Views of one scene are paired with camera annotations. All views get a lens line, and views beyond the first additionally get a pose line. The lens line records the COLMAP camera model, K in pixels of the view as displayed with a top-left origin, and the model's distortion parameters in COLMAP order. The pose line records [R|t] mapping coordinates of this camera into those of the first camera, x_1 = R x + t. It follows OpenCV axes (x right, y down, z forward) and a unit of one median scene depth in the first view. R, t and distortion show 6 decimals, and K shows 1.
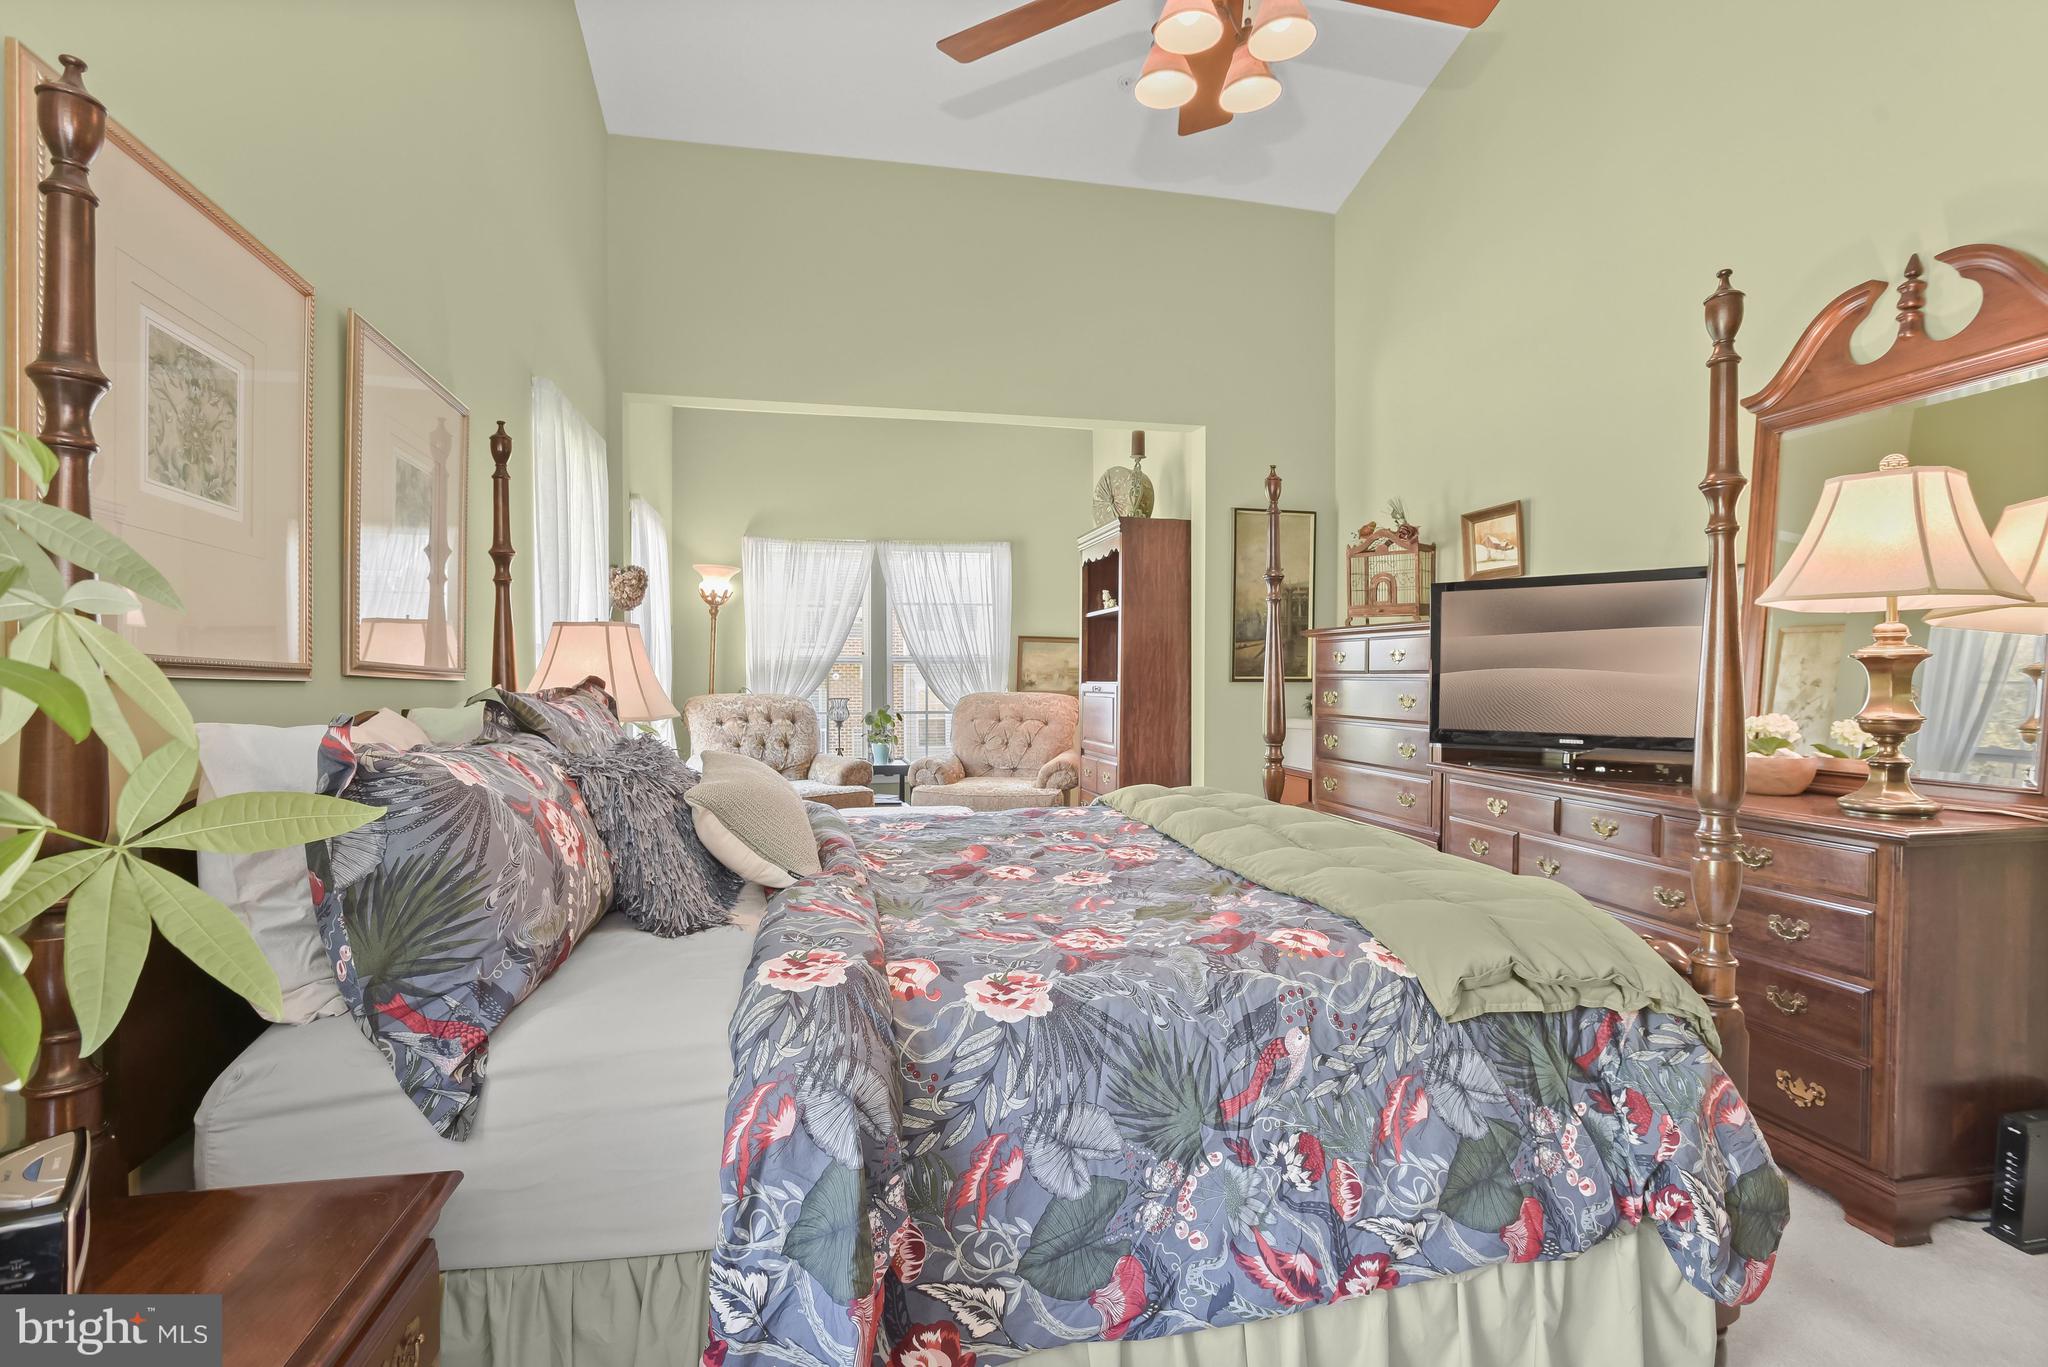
lens RADIAL K [[987.1, 0, 1022.2], [0, 987.1, 675.1], [0, 0, 1]] dist [-0.046768, 0.023598]
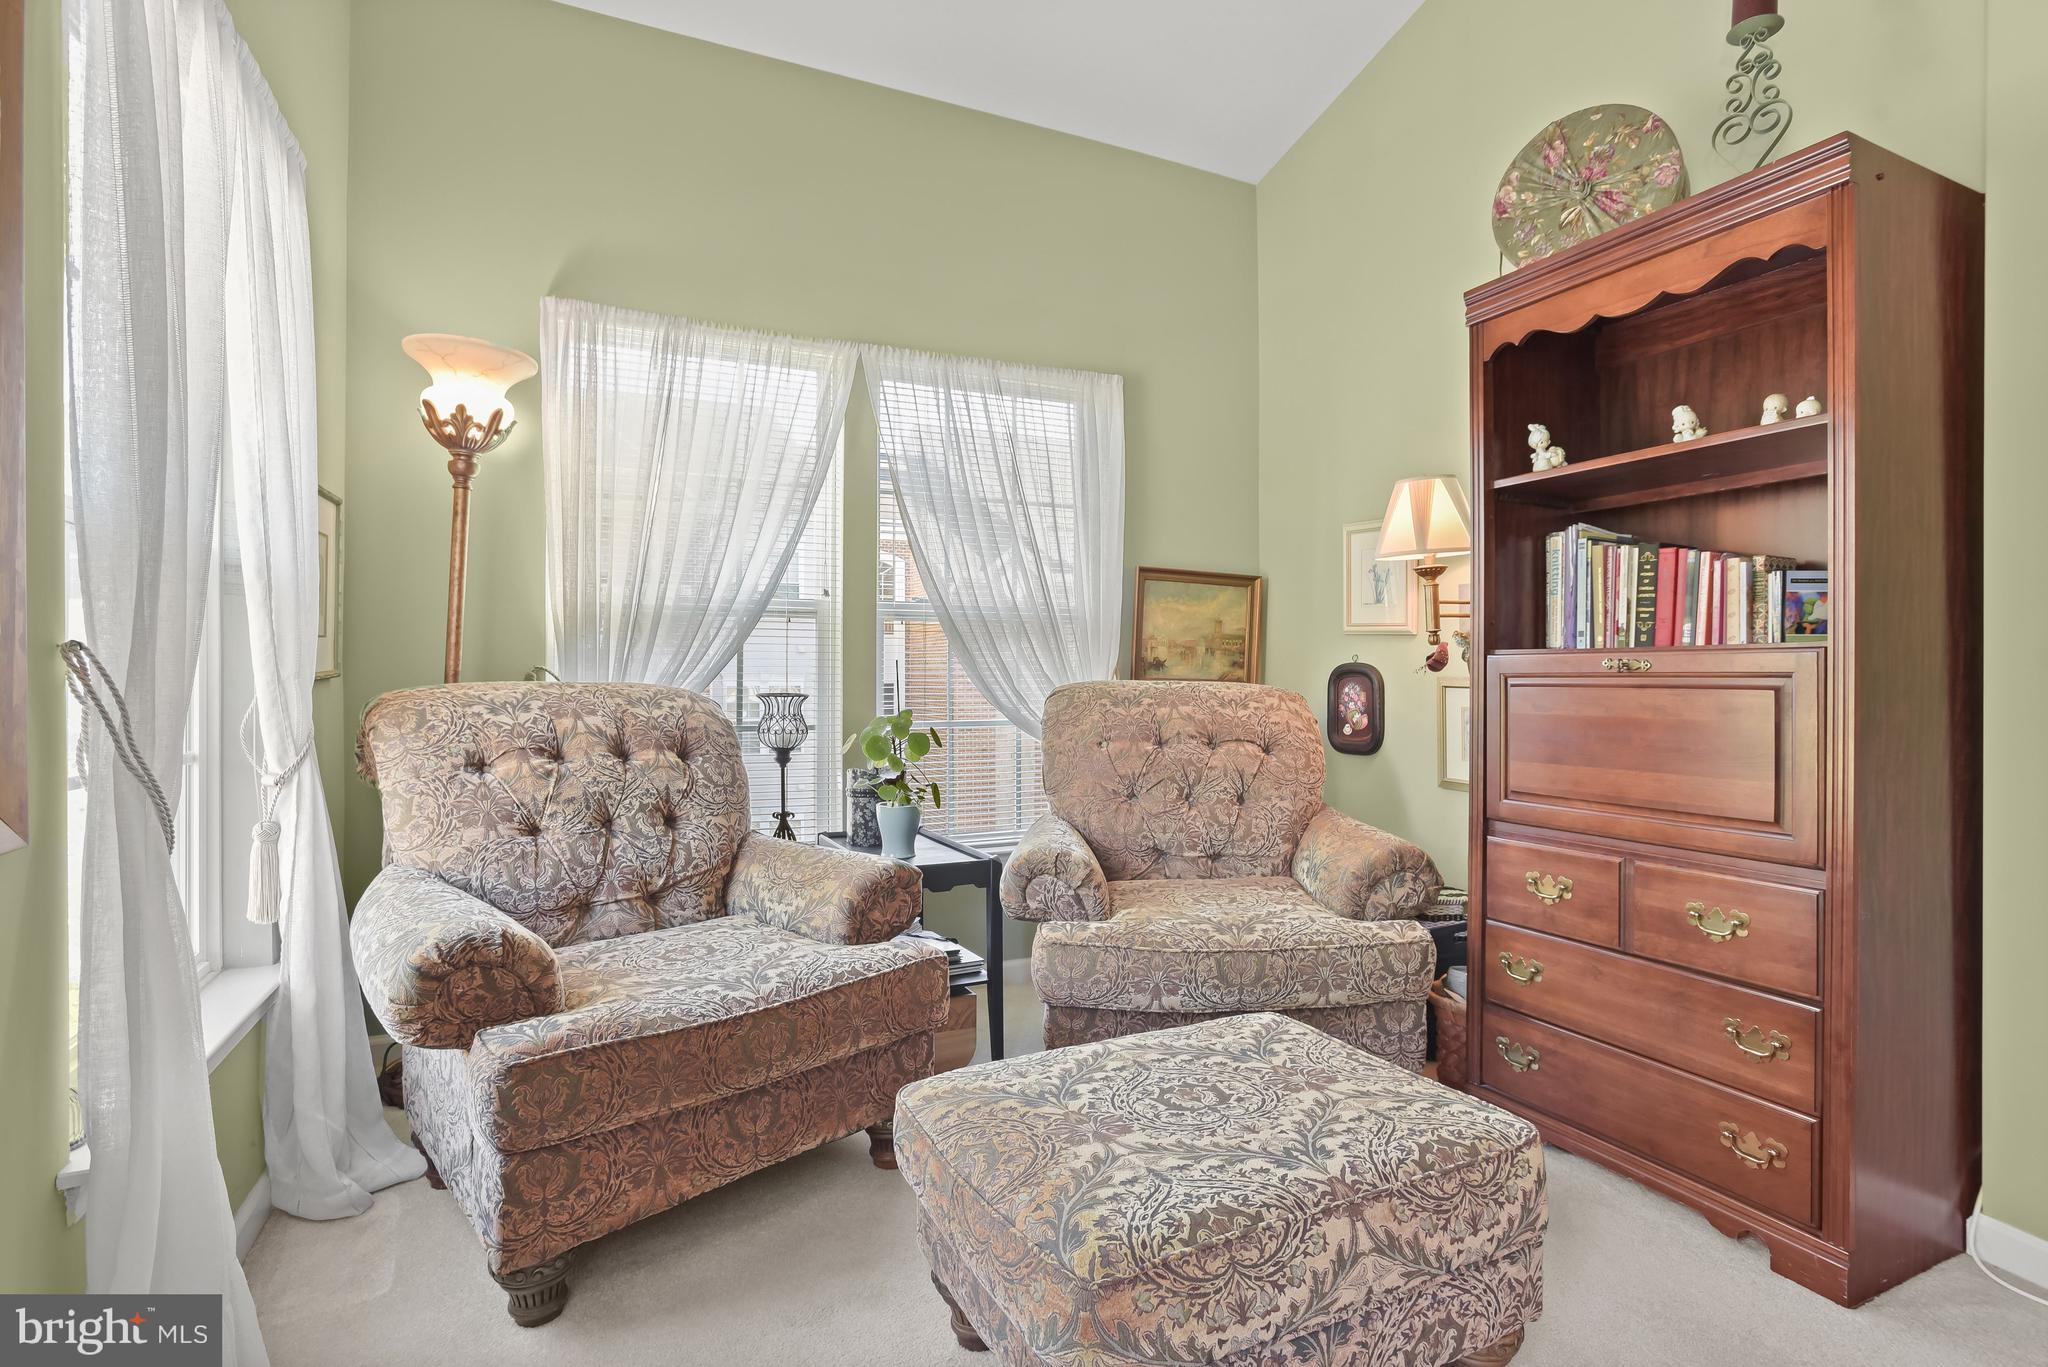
lens RADIAL K [[979.7, 0, 1026.8], [0, 979.7, 660.1], [0, 0, 1]] dist [-0.063268, 0.035081]
pose [[0.973867, 0.007599, 0.226992, -0.182947], [-0.004590, 0.999894, -0.013782, 0.014732], [-0.227073, 0.012380, 0.973799, 0.584006]]
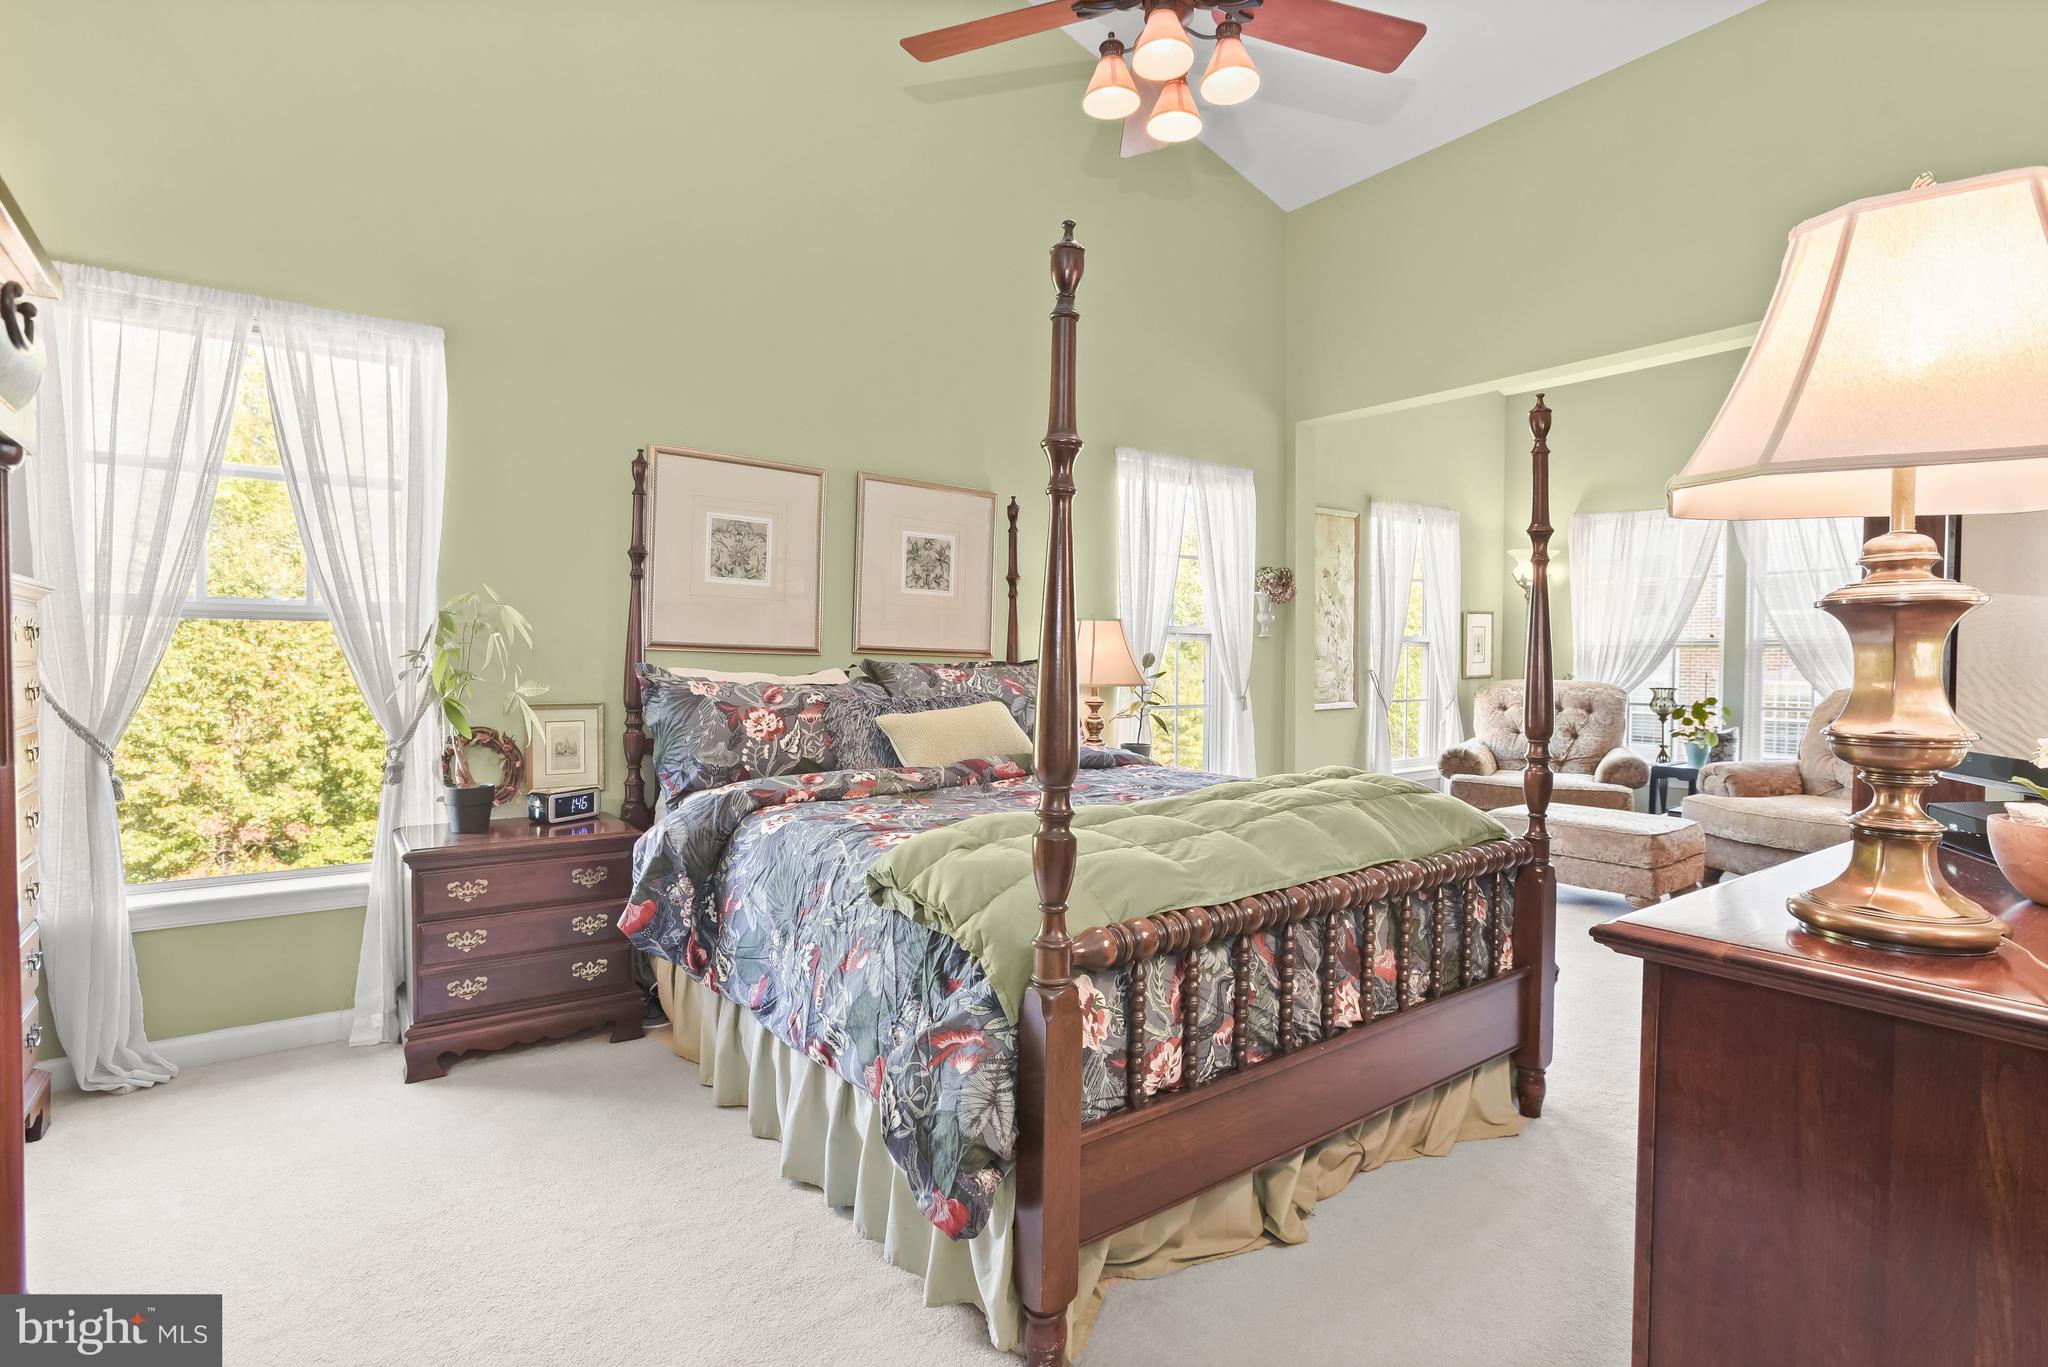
lens RADIAL K [[987.1, 0, 1022.2], [0, 987.1, 675.1], [0, 0, 1]] dist [-0.046768, 0.023598]
pose [[0.408636, 0.017995, -0.912520, 0.372402], [-0.008587, 0.999837, 0.015872, 0.003169], [0.912657, 0.001350, 0.408724, 0.134275]]
